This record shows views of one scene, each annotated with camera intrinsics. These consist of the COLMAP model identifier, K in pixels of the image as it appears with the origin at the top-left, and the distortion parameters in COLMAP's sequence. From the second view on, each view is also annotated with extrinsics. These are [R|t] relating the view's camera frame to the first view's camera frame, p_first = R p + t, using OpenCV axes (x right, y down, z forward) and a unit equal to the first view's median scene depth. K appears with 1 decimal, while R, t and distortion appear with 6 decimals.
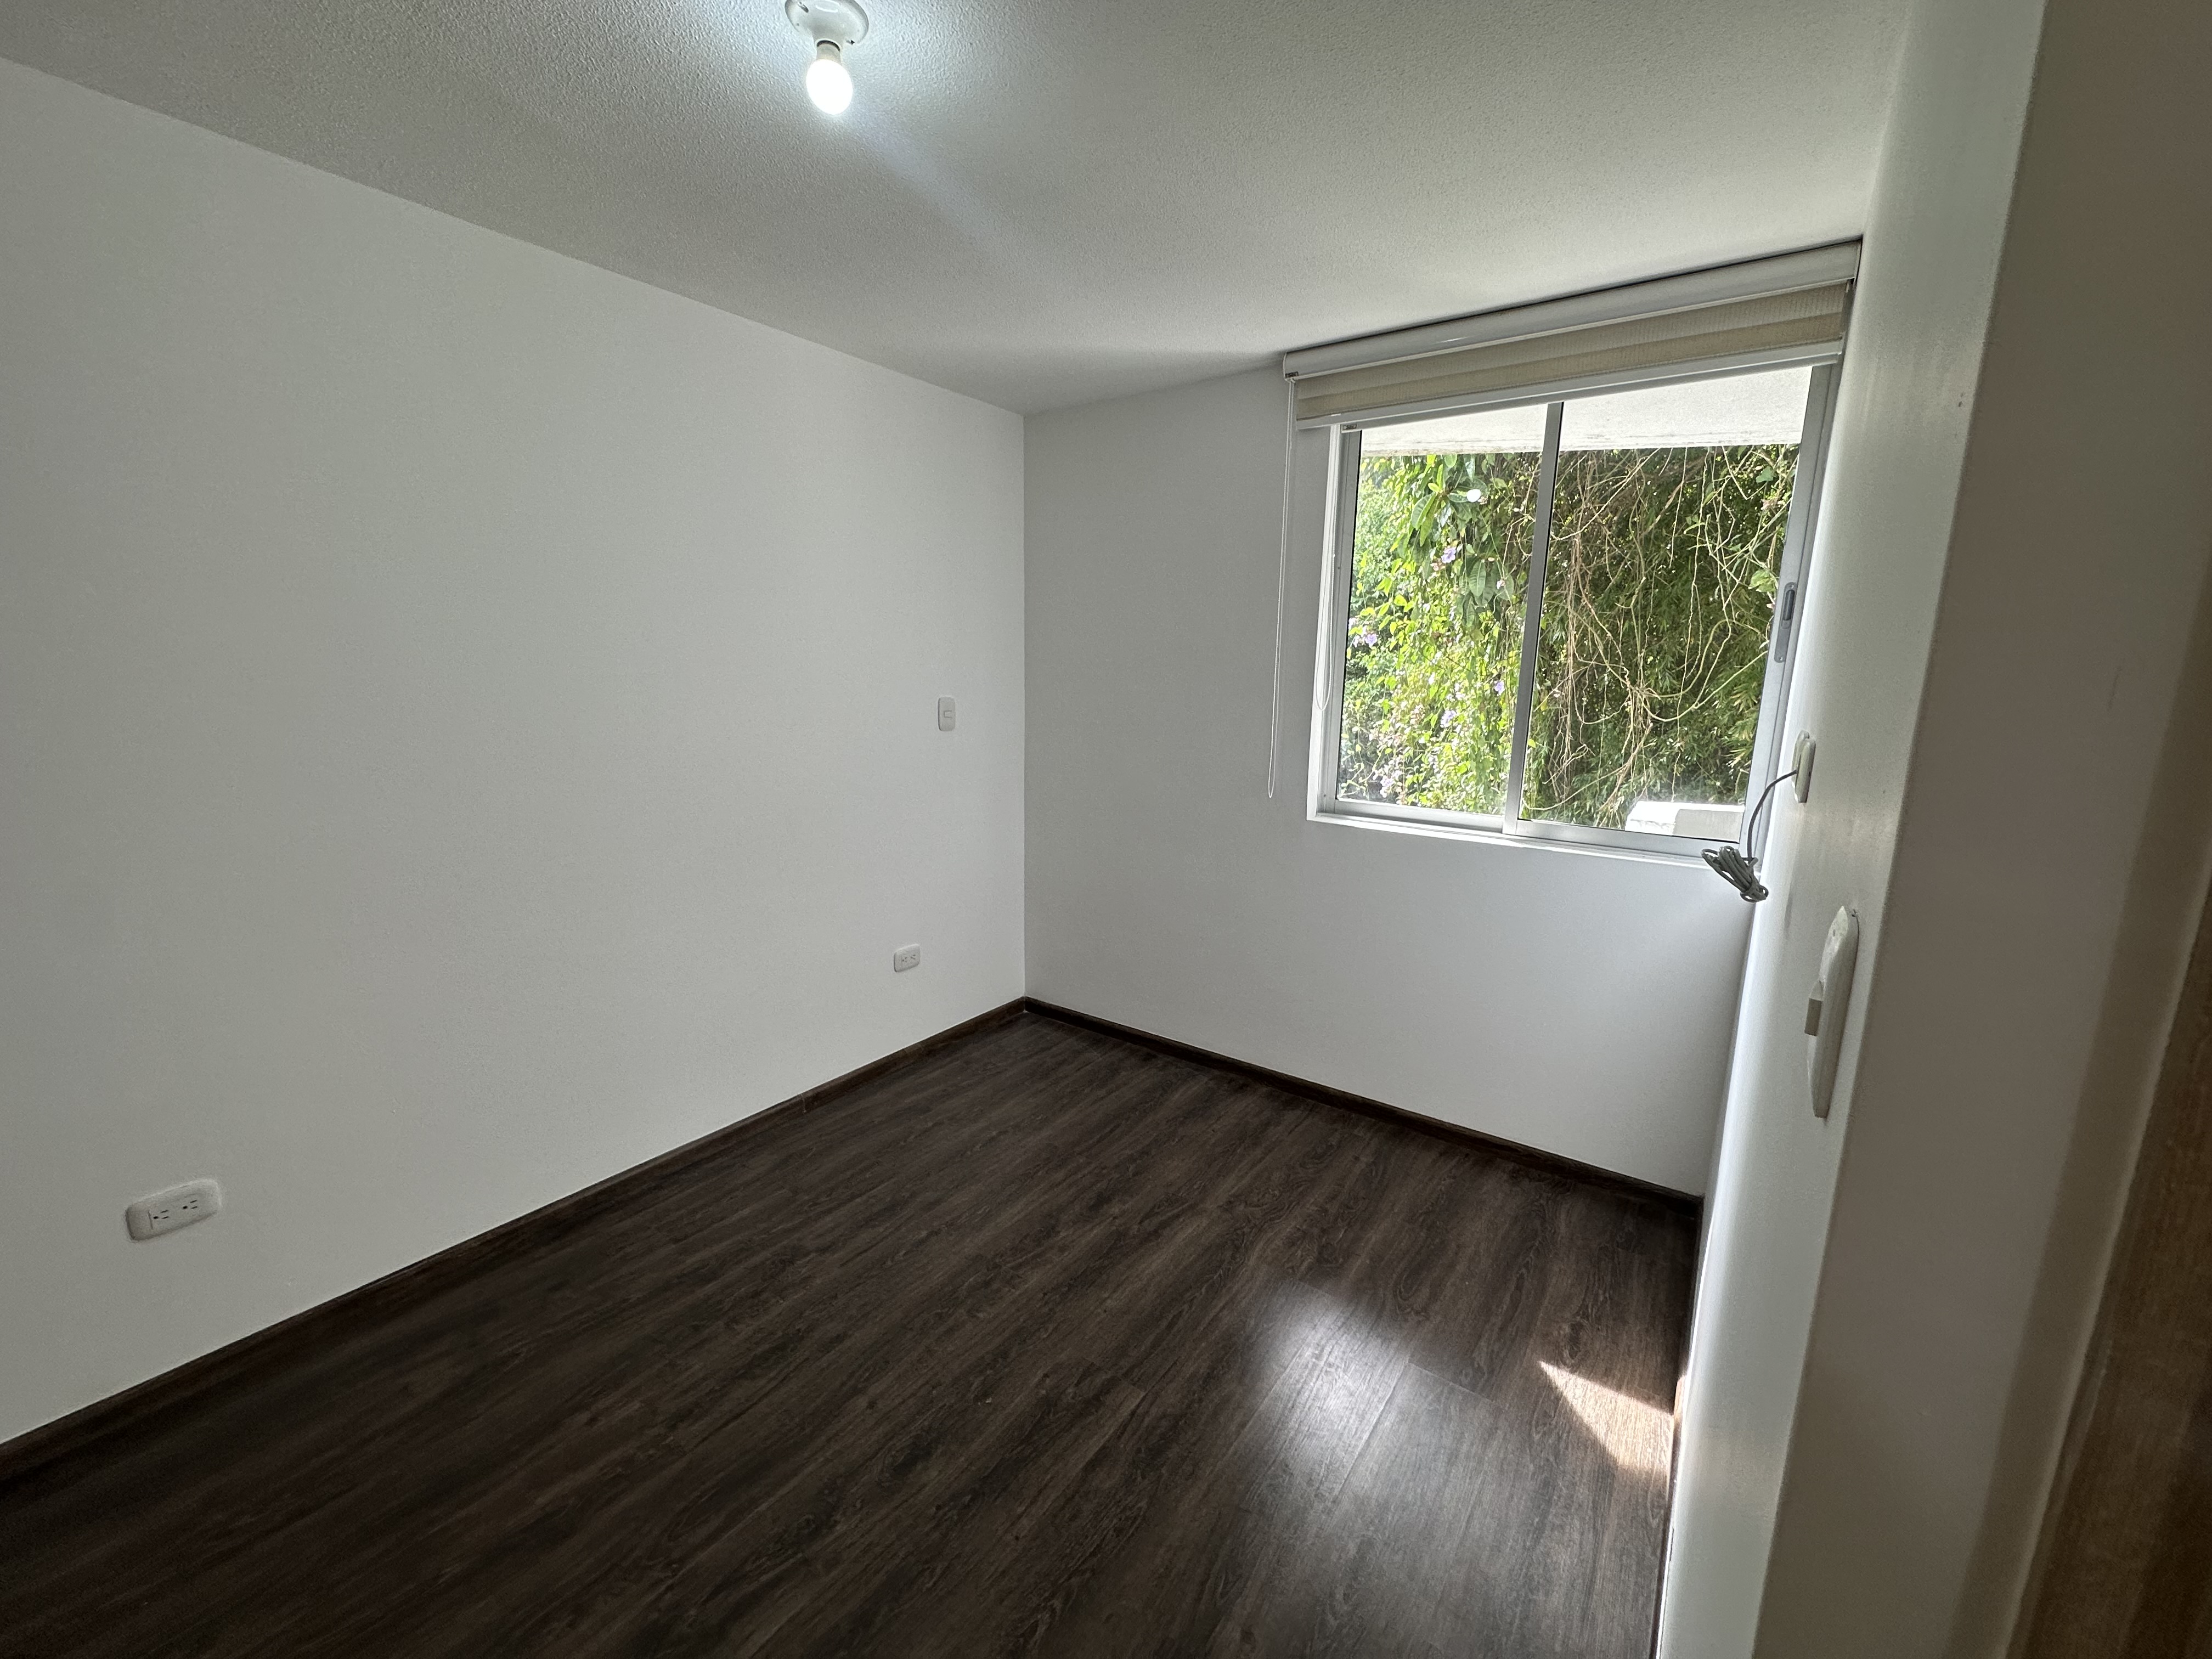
lens RADIAL K [[886.7, 0, 1106.8], [0, 886.7, 823.5], [0, 0, 1]] dist [-0.003173, 0.000201]
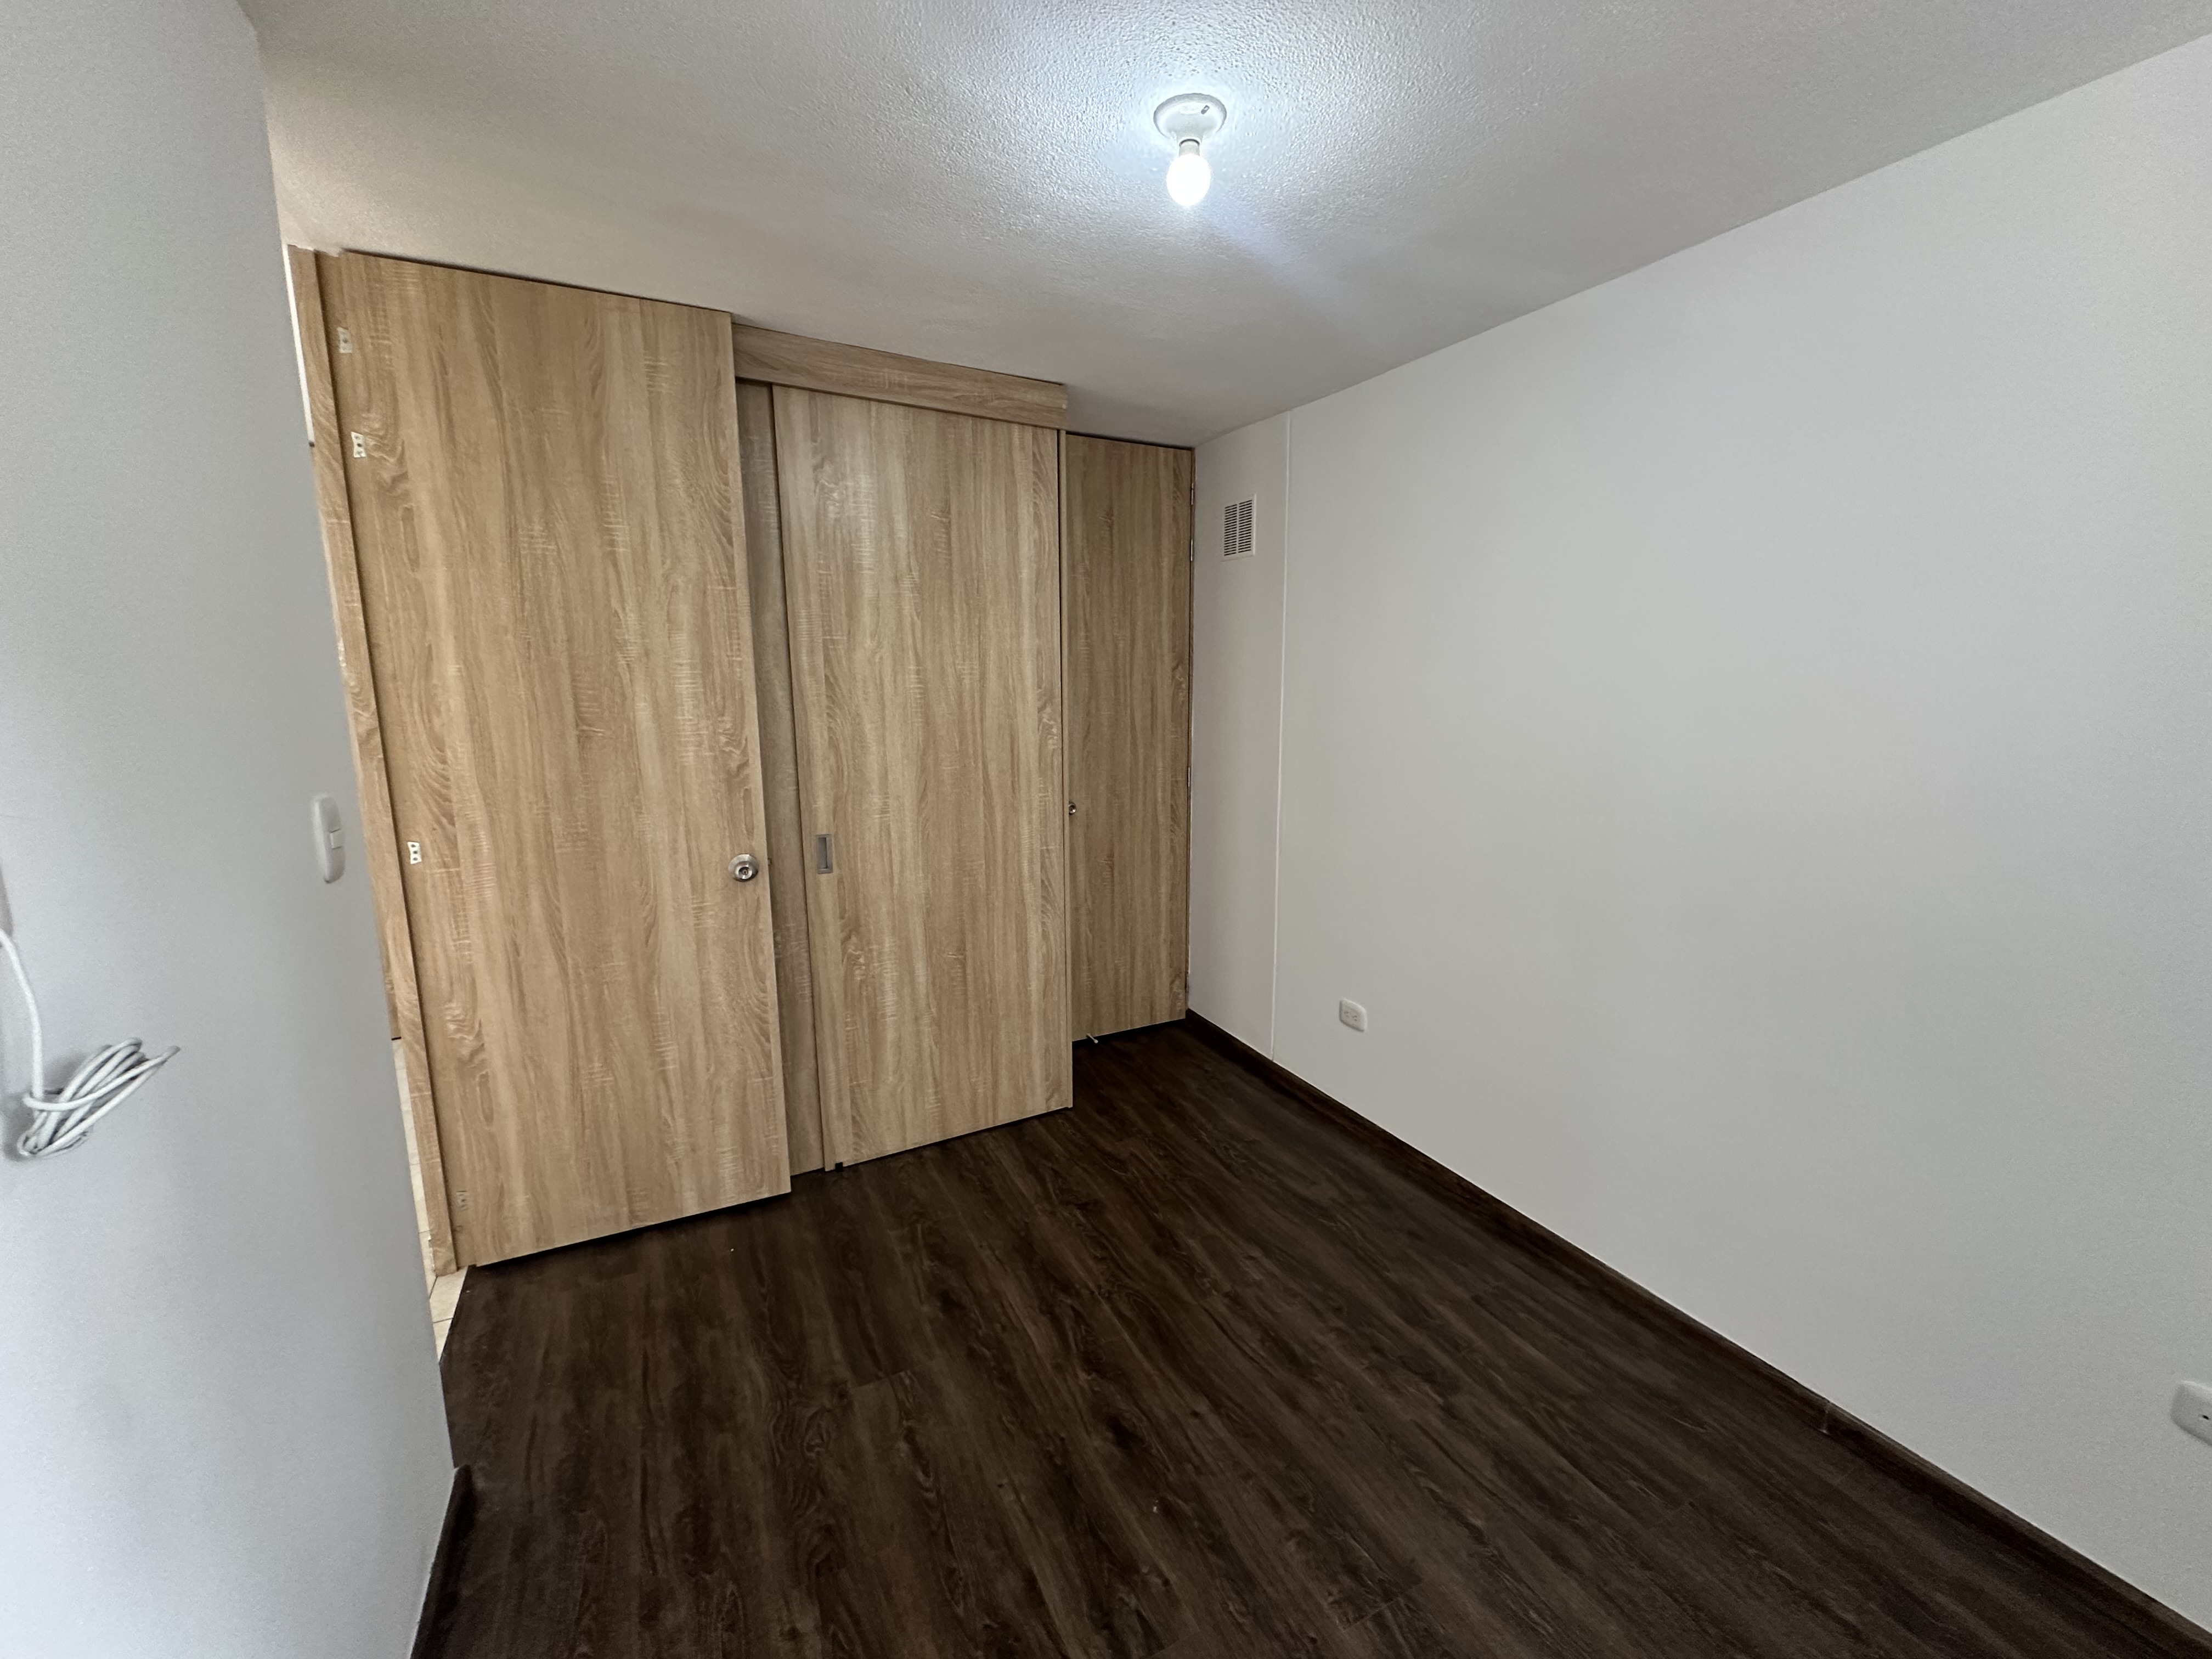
lens RADIAL K [[886.7, 0, 1090.4], [0, 886.7, 832.8], [0, 0, 1]] dist [-0.003173, 0.000201]
pose [[-0.461624, 0.138385, -0.876215, 0.580332], [-0.165342, 0.957025, 0.238256, -0.204993], [0.871530, 0.254860, -0.418905, 1.127707]]
